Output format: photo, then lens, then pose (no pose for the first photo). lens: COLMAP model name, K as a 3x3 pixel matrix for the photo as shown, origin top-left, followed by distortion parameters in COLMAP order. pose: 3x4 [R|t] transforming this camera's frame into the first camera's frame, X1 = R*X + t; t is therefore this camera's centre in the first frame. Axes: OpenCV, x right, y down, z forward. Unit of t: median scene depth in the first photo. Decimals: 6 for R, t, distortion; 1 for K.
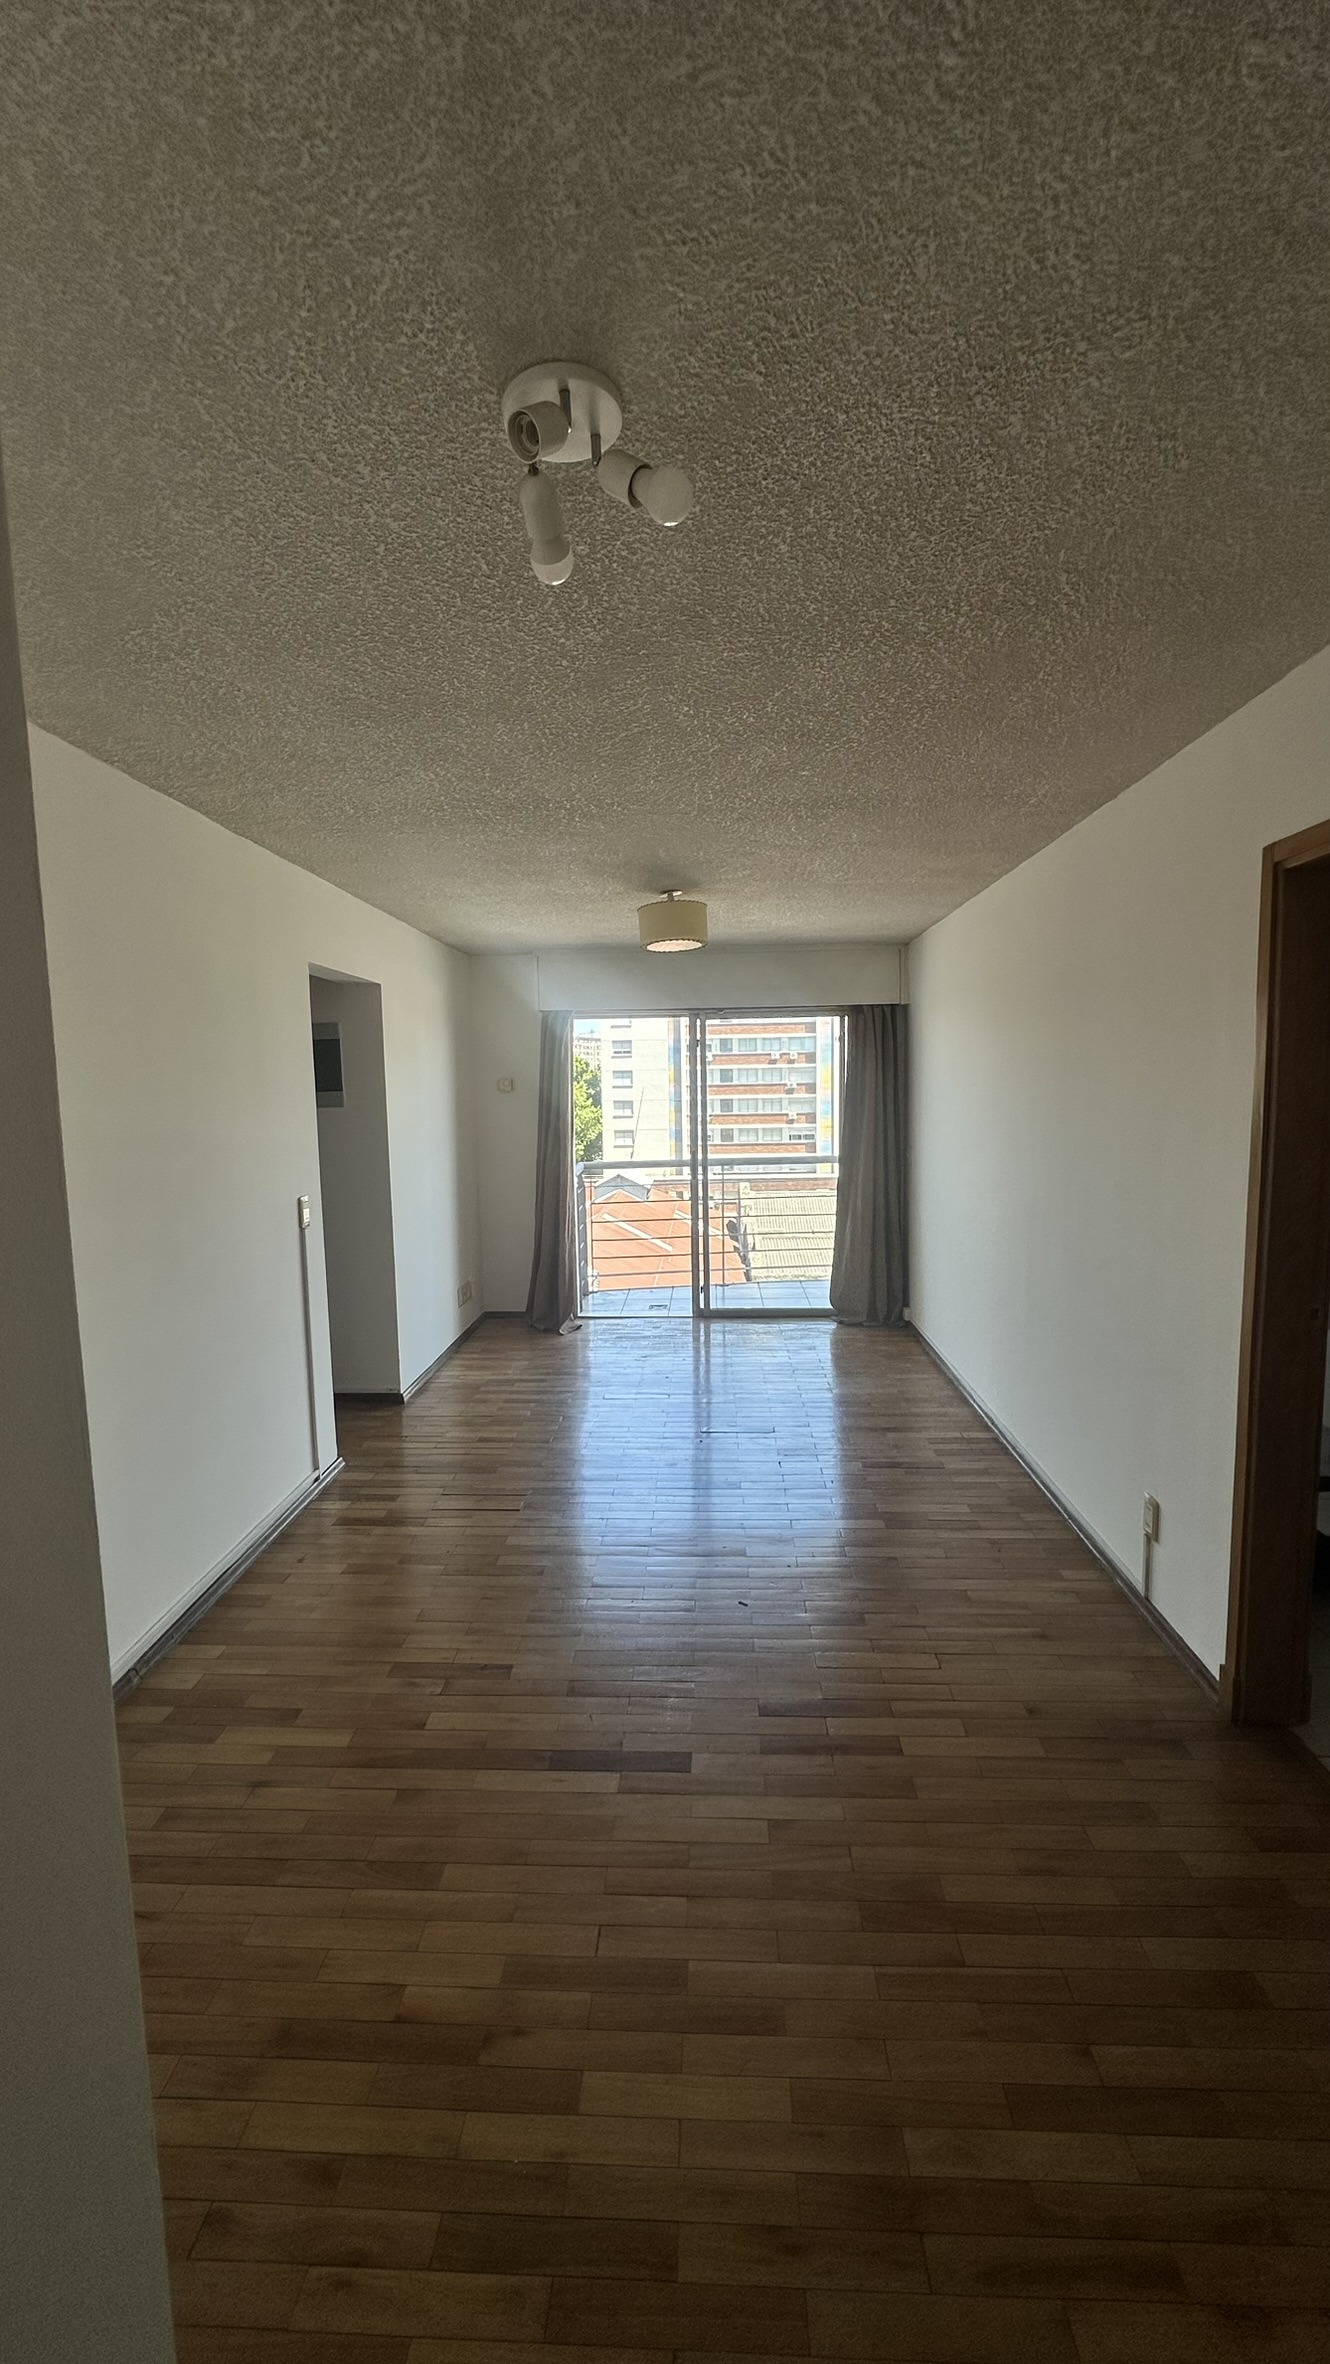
lens RADIAL K [[942.5, 0, 672.0], [0, 942.5, 1186.7], [0, 0, 1]] dist [-0.004324, -0.000130]
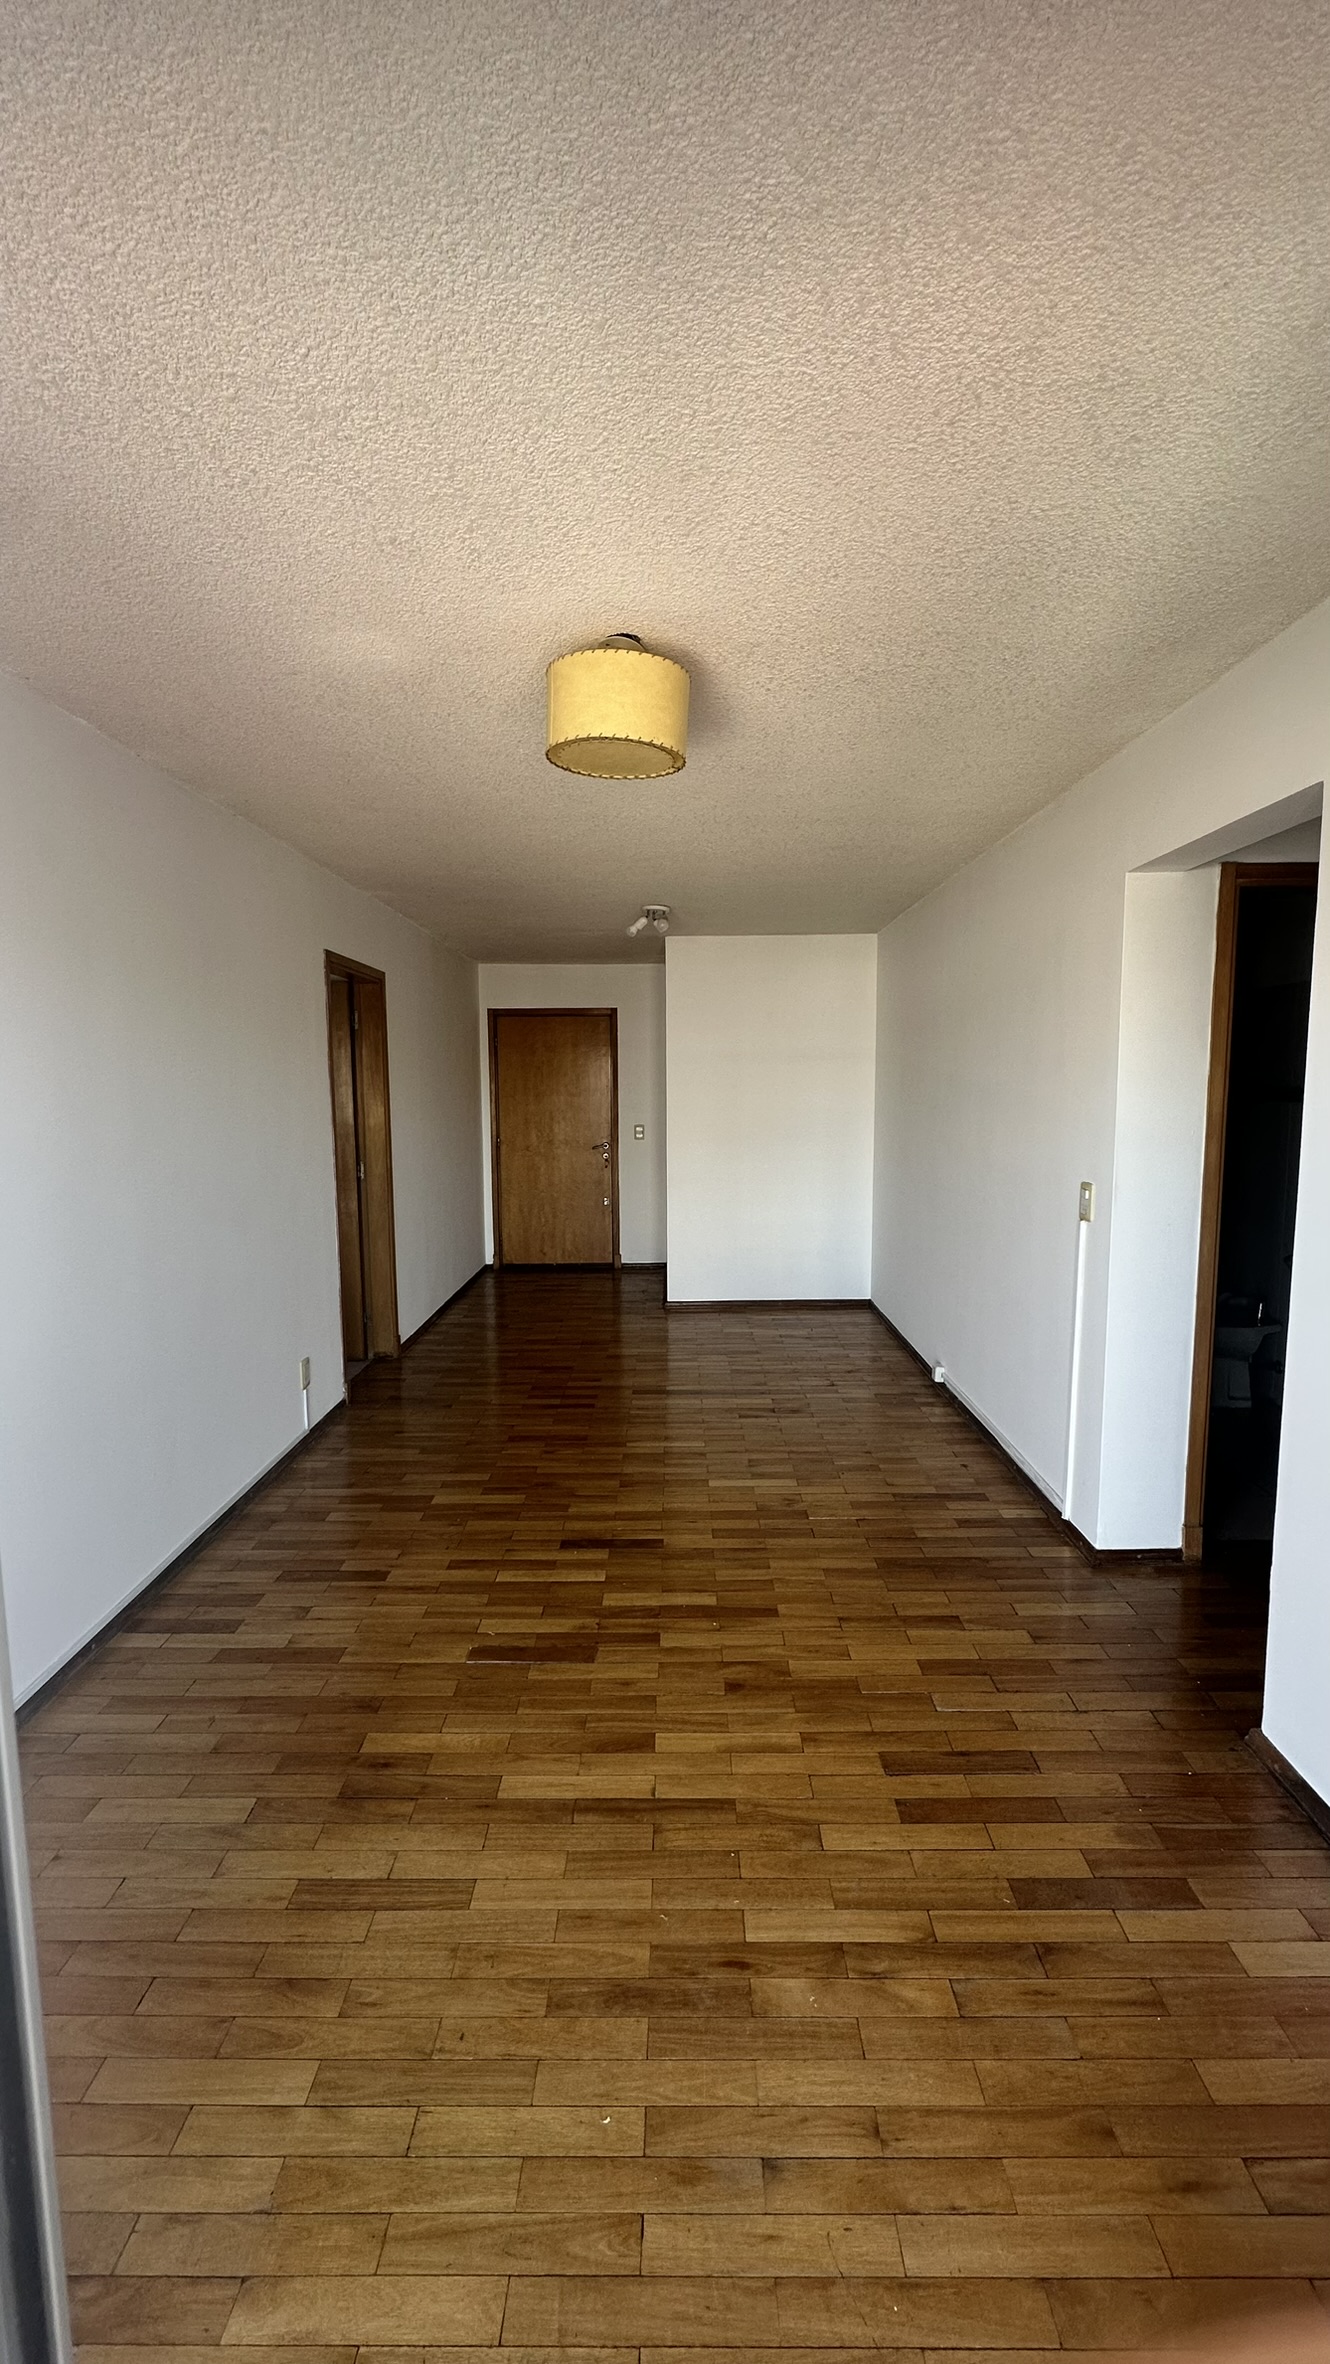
lens RADIAL K [[942.5, 0, 666.6], [0, 942.5, 1179.7], [0, 0, 1]] dist [-0.004324, -0.000130]
pose [[-0.999185, 0.018671, -0.035782, 0.003829], [0.010500, 0.976290, 0.216211, -0.106231], [0.038971, 0.215659, -0.975691, 1.078717]]
